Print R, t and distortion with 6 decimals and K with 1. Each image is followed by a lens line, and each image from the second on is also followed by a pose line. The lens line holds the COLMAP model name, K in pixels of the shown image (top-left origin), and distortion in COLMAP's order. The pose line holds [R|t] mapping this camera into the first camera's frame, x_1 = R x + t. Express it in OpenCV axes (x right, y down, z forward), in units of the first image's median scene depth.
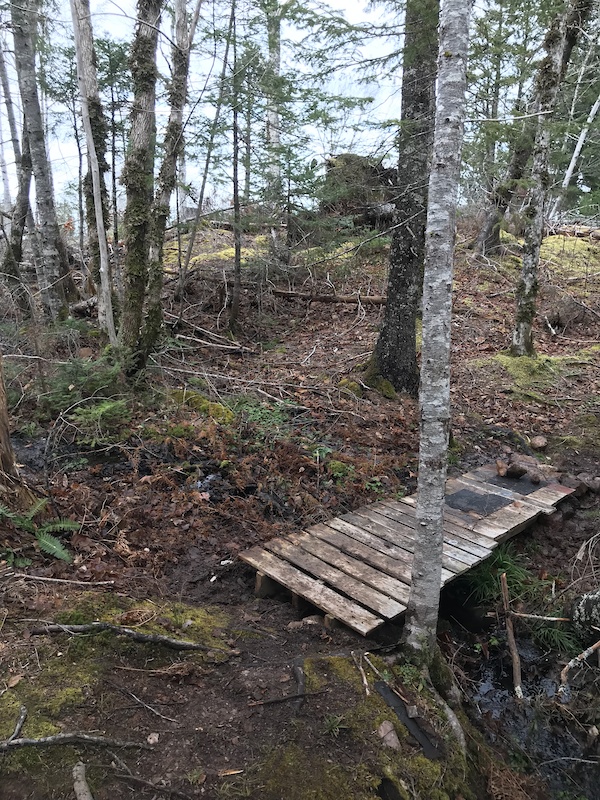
lens RADIAL K [[652.1, 0, 300.2], [0, 652.1, 397.1], [0, 0, 1]] dist [-0.004406, -0.004248]
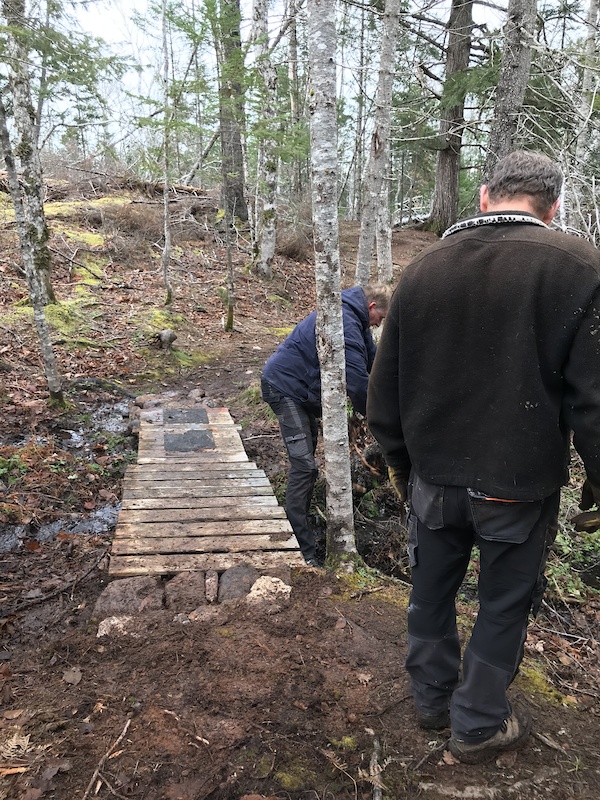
lens RADIAL K [[652.1, 0, 299.9], [0, 652.1, 402.7], [0, 0, 1]] dist [-0.004406, -0.004248]
pose [[0.552973, -0.254256, 0.793457, -0.262974], [0.186300, 0.965922, 0.179686, -0.028994], [-0.812104, 0.048459, 0.581497, 0.160864]]
